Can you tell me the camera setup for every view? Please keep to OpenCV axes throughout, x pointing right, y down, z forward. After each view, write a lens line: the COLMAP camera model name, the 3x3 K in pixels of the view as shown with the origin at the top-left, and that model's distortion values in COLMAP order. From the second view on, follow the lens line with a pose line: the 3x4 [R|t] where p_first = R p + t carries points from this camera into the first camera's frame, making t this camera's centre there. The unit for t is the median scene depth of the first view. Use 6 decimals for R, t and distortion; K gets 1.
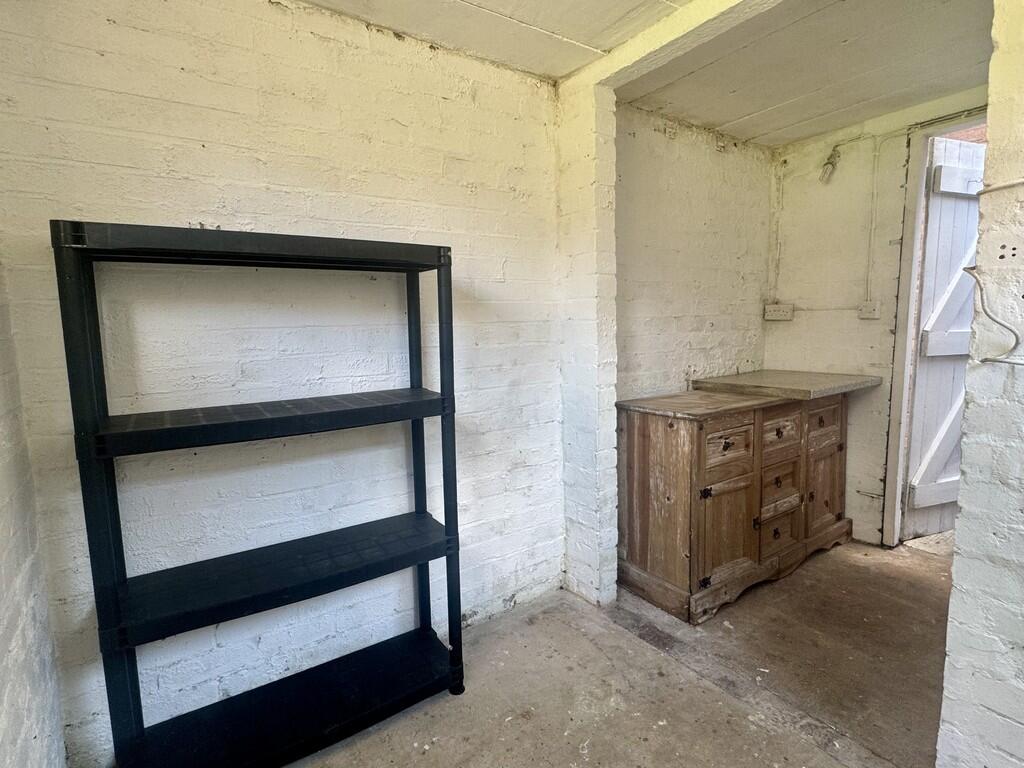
lens RADIAL K [[527.0, 0, 512.0], [0, 527.0, 384.0], [0, 0, 1]] dist [0.003417, 0.000014]
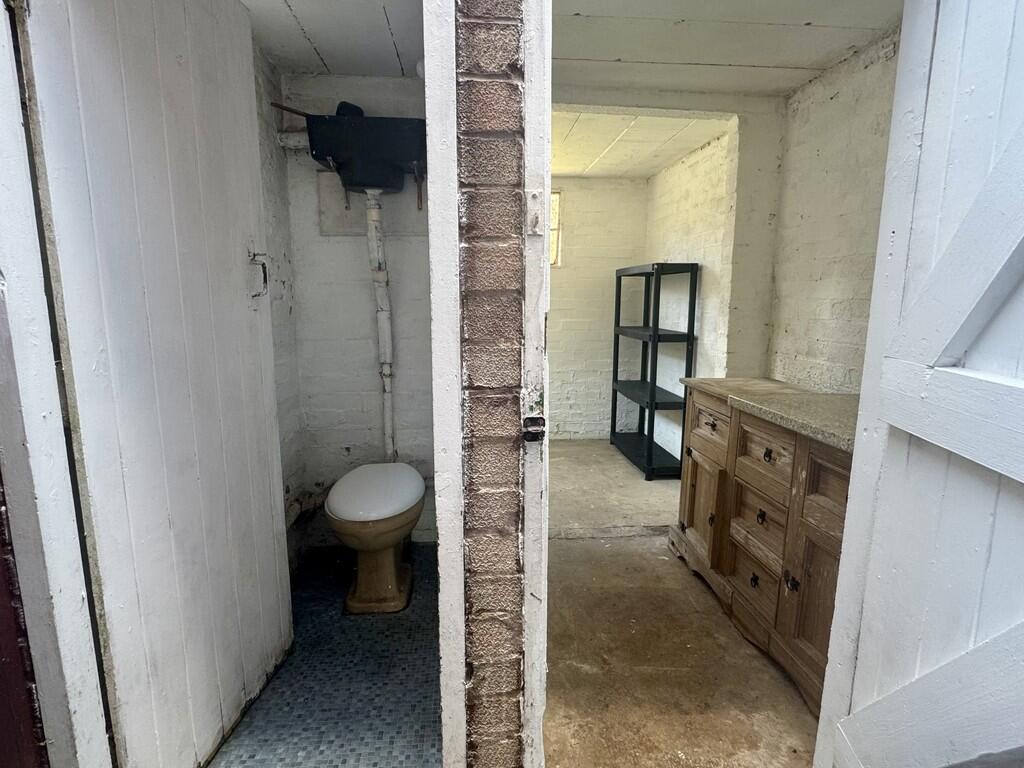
lens RADIAL K [[527.0, 0, 512.0], [0, 527.0, 384.0], [0, 0, 1]] dist [0.003417, 0.000014]
pose [[-0.485114, 0.163863, -0.858961, 1.434862], [-0.101780, 0.965029, 0.241580, -0.166239], [0.868507, 0.204619, -0.451471, 1.083028]]
